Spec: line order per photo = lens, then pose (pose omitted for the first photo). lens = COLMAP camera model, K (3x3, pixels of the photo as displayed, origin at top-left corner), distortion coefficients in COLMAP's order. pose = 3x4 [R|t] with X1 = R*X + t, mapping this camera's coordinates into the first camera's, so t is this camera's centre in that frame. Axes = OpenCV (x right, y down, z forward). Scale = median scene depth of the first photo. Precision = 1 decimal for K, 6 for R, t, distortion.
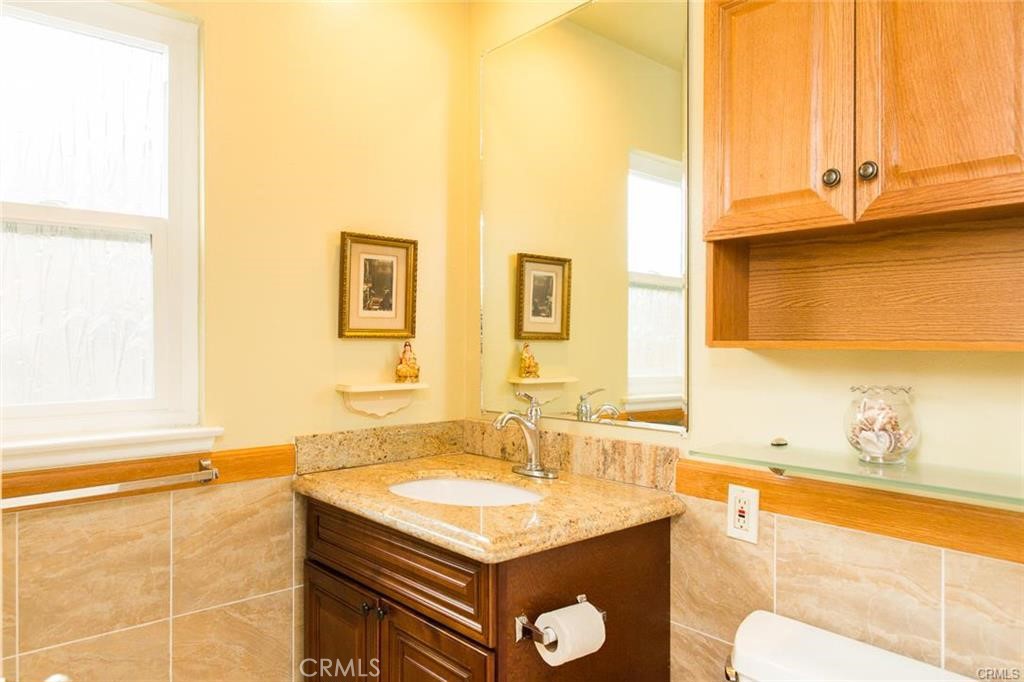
lens RADIAL K [[696.8, 0, 513.6], [0, 696.8, 340.8], [0, 0, 1]] dist [0.008855, -0.004917]
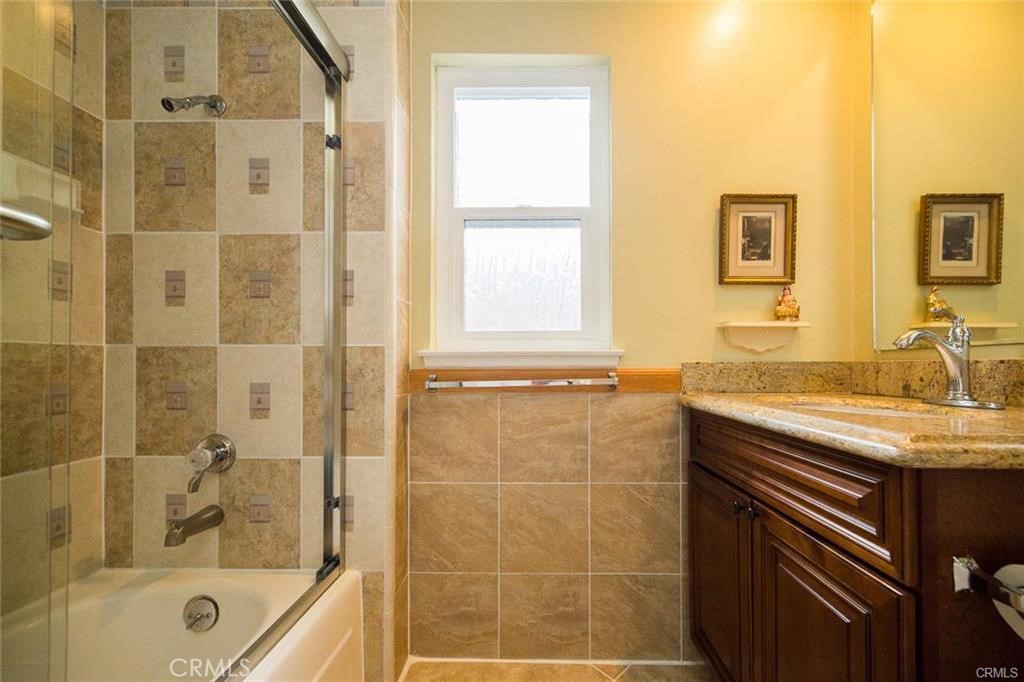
lens RADIAL K [[435.3, 0, 511.5], [0, 435.3, 341.6], [0, 0, 1]] dist [0.008417, 0.000657]
pose [[0.746382, -0.008125, -0.665468, -0.019639], [0.003350, 0.999959, -0.008452, 0.106732], [0.665510, 0.004079, 0.746378, 0.216287]]
